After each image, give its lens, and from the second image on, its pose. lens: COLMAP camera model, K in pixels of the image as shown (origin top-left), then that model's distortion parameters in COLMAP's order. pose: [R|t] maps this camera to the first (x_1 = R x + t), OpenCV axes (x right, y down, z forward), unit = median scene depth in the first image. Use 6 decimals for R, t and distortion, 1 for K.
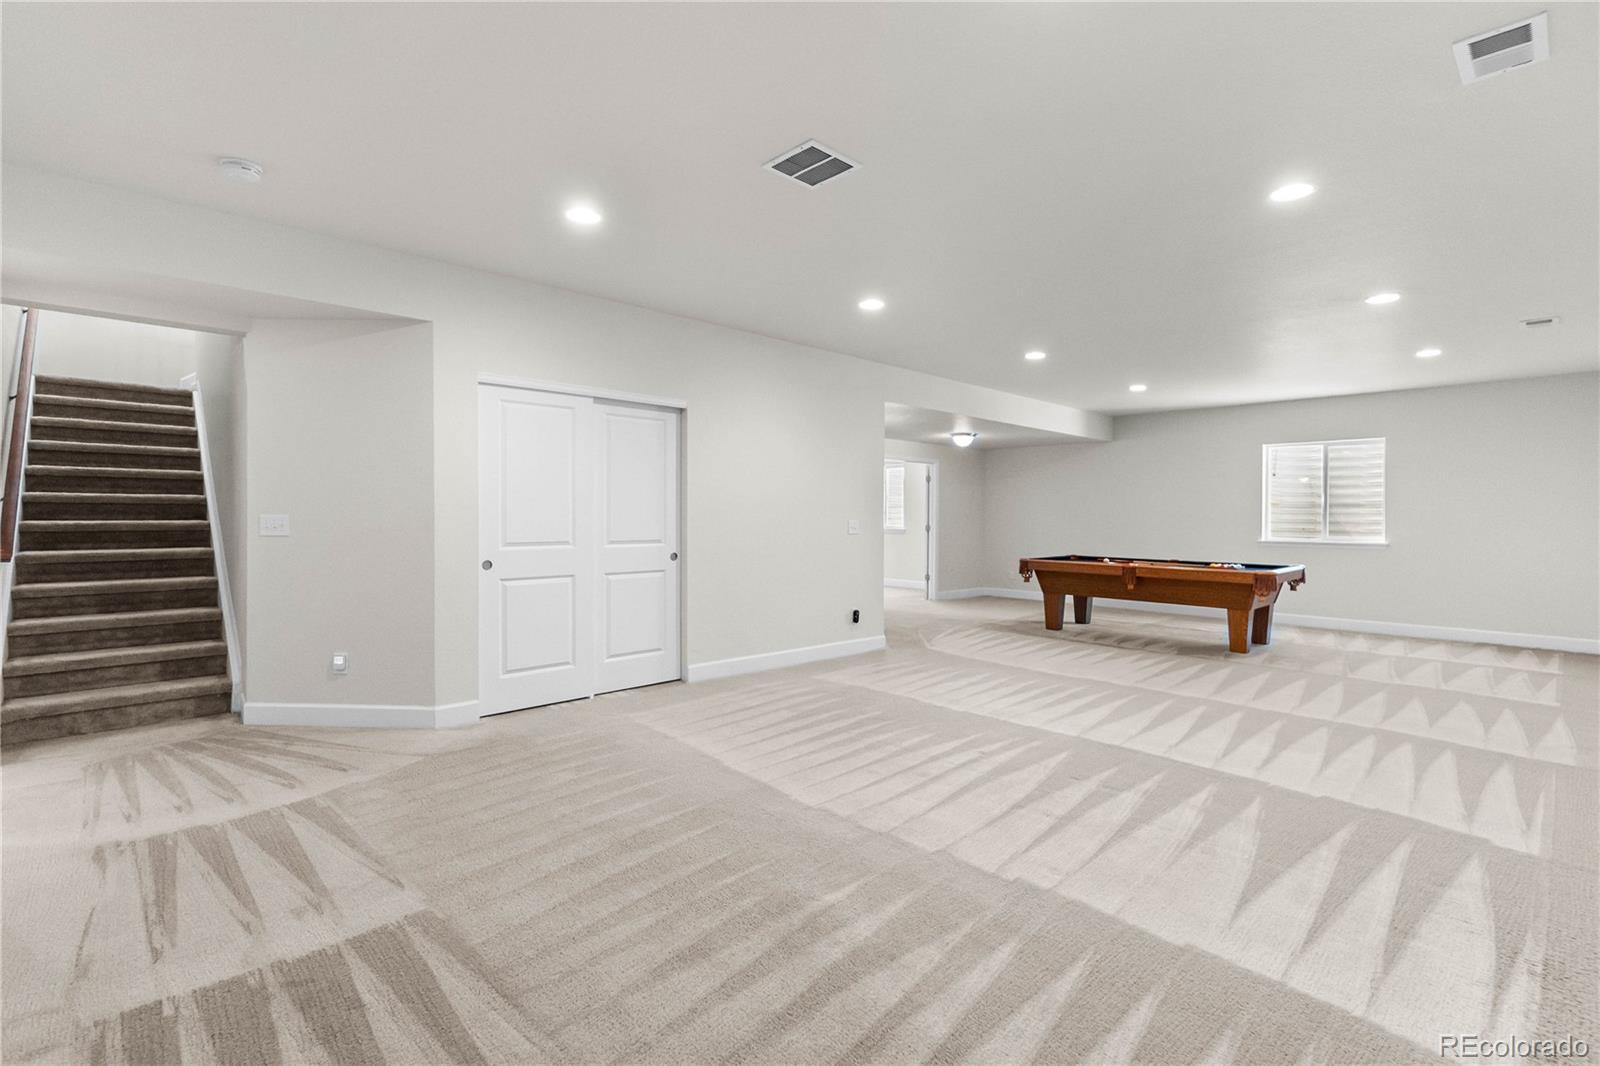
lens RADIAL K [[710.9, 0, 799.6], [0, 710.9, 529.3], [0, 0, 1]] dist [0.002451, -0.000458]
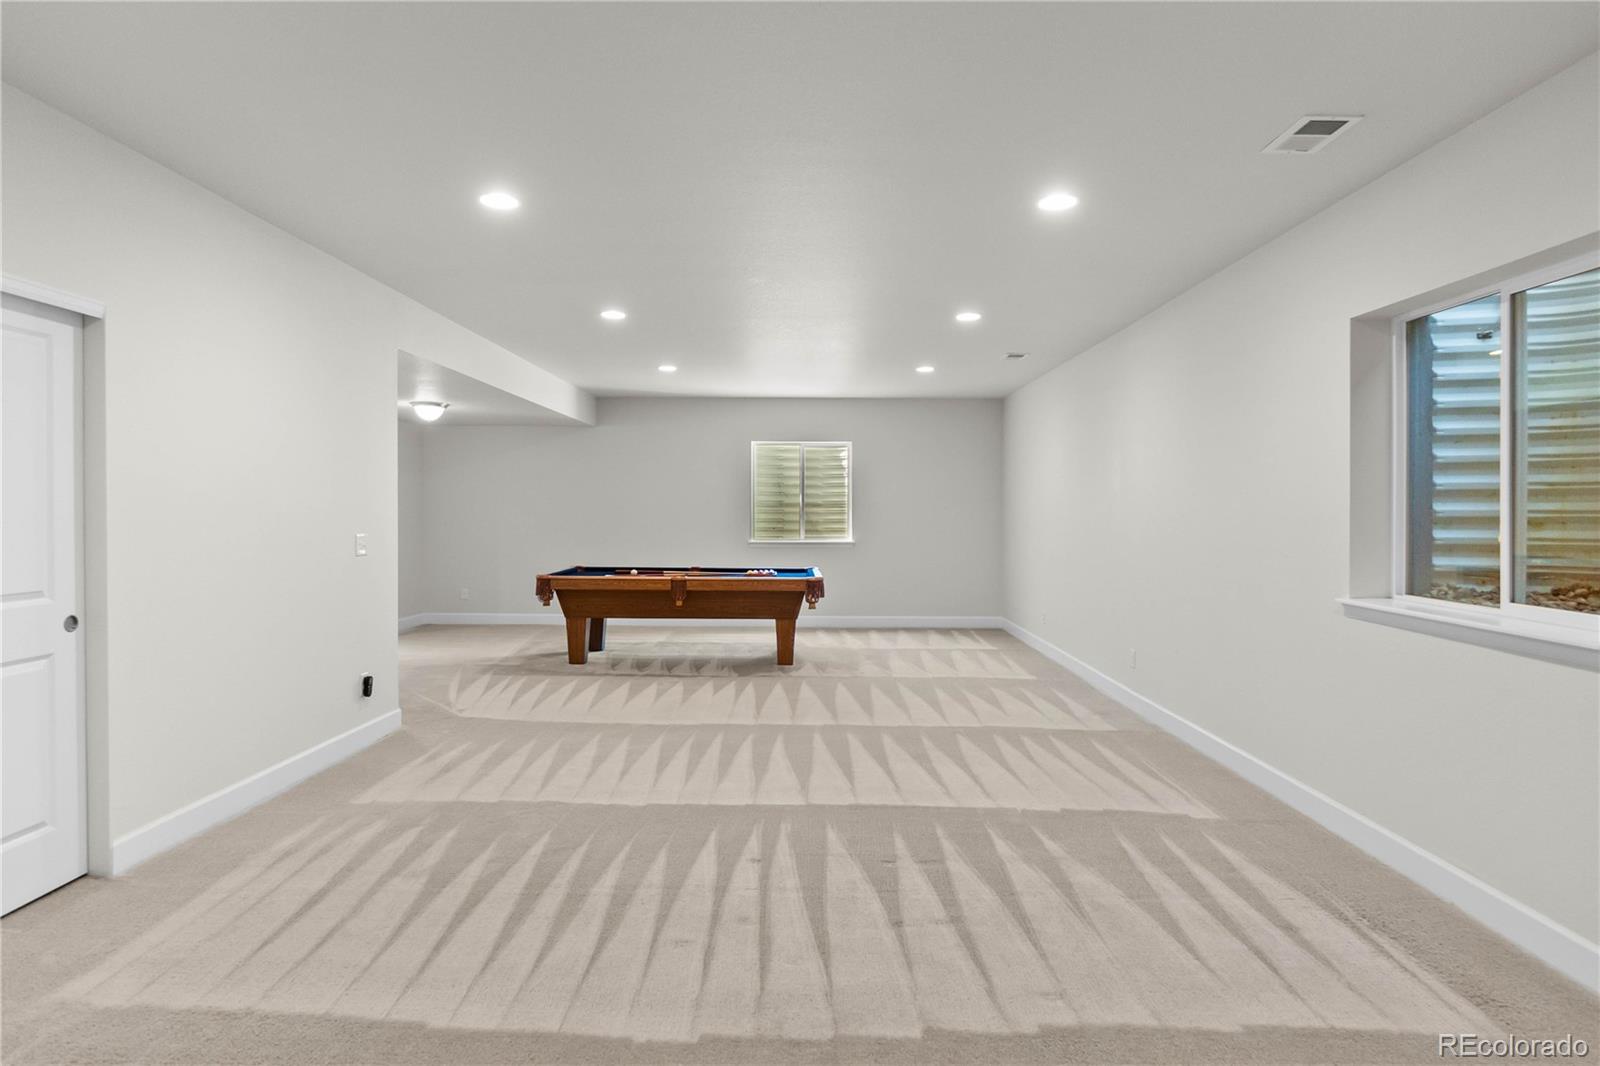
lens RADIAL K [[867.4, 0, 799.3], [0, 867.4, 524.6], [0, 0, 1]] dist [-0.004930, 0.001210]
pose [[0.709004, -0.013849, 0.705069, -0.239458], [0.013388, 0.999891, 0.006177, -0.025201], [-0.705078, 0.005060, 0.709112, 0.240253]]
